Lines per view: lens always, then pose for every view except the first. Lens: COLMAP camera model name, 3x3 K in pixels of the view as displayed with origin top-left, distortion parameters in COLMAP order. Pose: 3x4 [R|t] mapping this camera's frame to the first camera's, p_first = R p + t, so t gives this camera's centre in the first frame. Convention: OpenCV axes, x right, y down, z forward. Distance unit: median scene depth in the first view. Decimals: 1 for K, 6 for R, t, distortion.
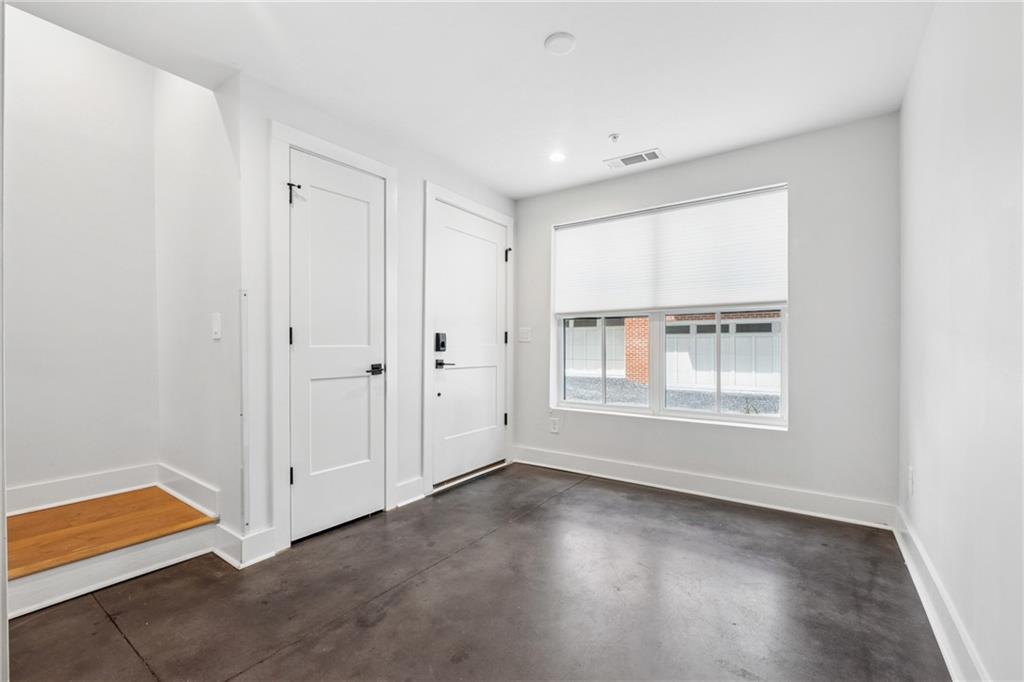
lens RADIAL K [[437.2, 0, 511.2], [0, 437.2, 345.9], [0, 0, 1]] dist [-0.007691, -0.000094]
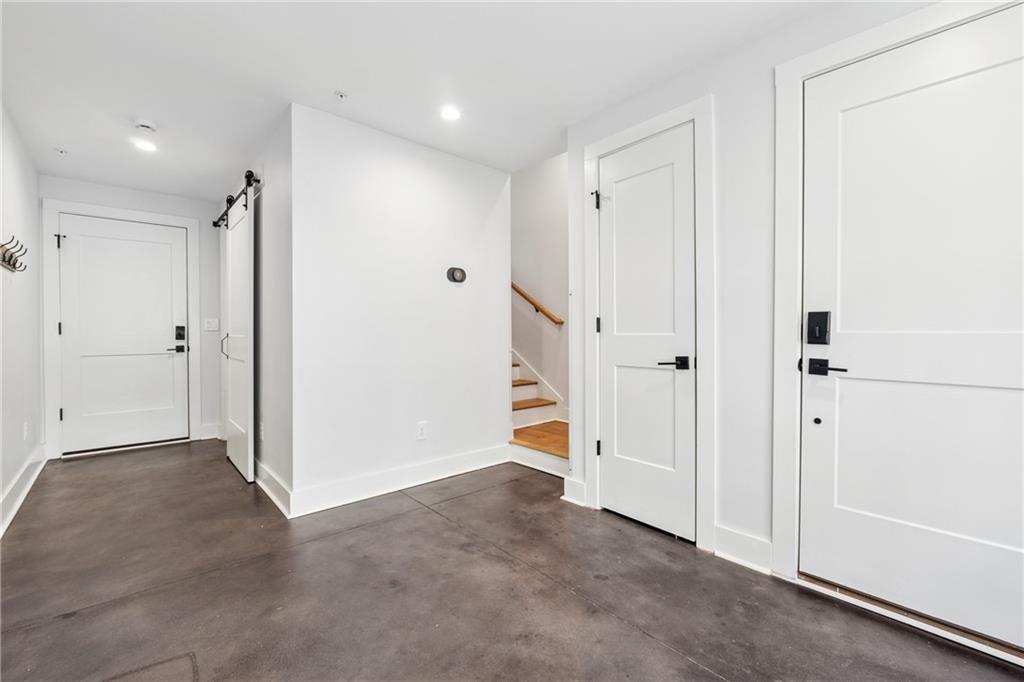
lens RADIAL K [[437.2, 0, 512.5], [0, 437.2, 334.8], [0, 0, 1]] dist [-0.007691, -0.000094]
pose [[-0.227740, 0.003617, -0.973715, 0.600693], [-0.001394, 0.999991, 0.004041, -0.001158], [0.973721, 0.002277, -0.227733, 0.953406]]
